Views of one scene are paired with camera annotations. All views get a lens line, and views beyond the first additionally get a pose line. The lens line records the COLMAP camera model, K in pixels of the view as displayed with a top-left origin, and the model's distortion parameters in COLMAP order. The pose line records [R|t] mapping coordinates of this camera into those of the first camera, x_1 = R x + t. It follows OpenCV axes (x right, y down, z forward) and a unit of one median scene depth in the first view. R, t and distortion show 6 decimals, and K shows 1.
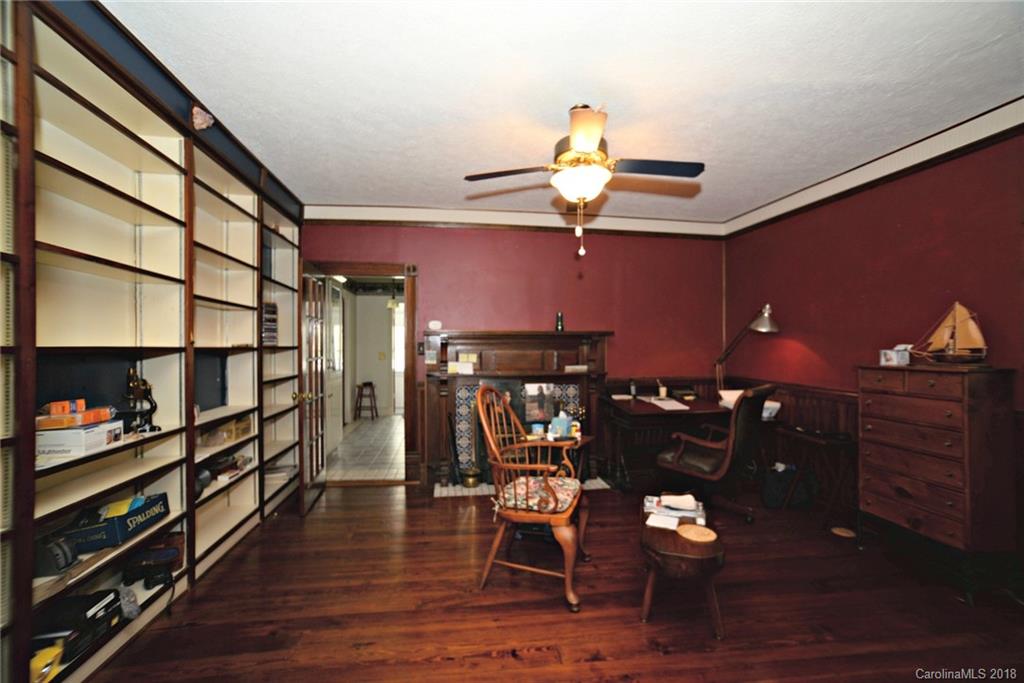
lens RADIAL K [[433.3, 0, 503.9], [0, 433.3, 346.8], [0, 0, 1]] dist [-0.010367, 0.001154]
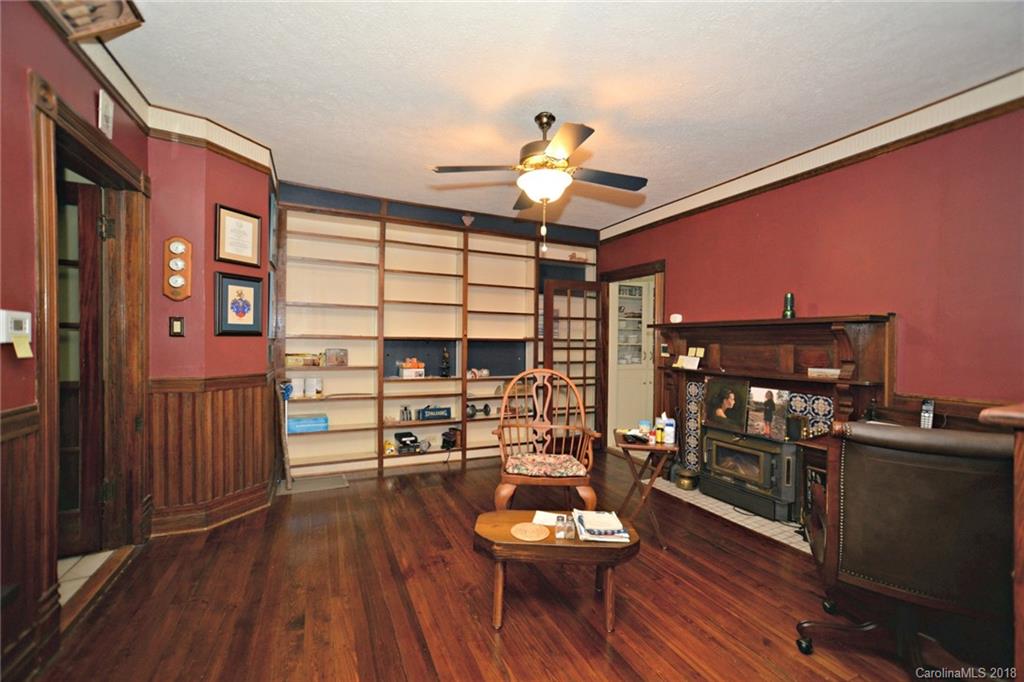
lens RADIAL K [[433.3, 0, 505.4], [0, 433.3, 341.0], [0, 0, 1]] dist [-0.010367, 0.001154]
pose [[0.286122, 0.005589, -0.958177, 0.683056], [-0.010560, 0.999941, 0.002679, 0.004648], [0.958135, 0.009352, 0.286164, 0.341997]]
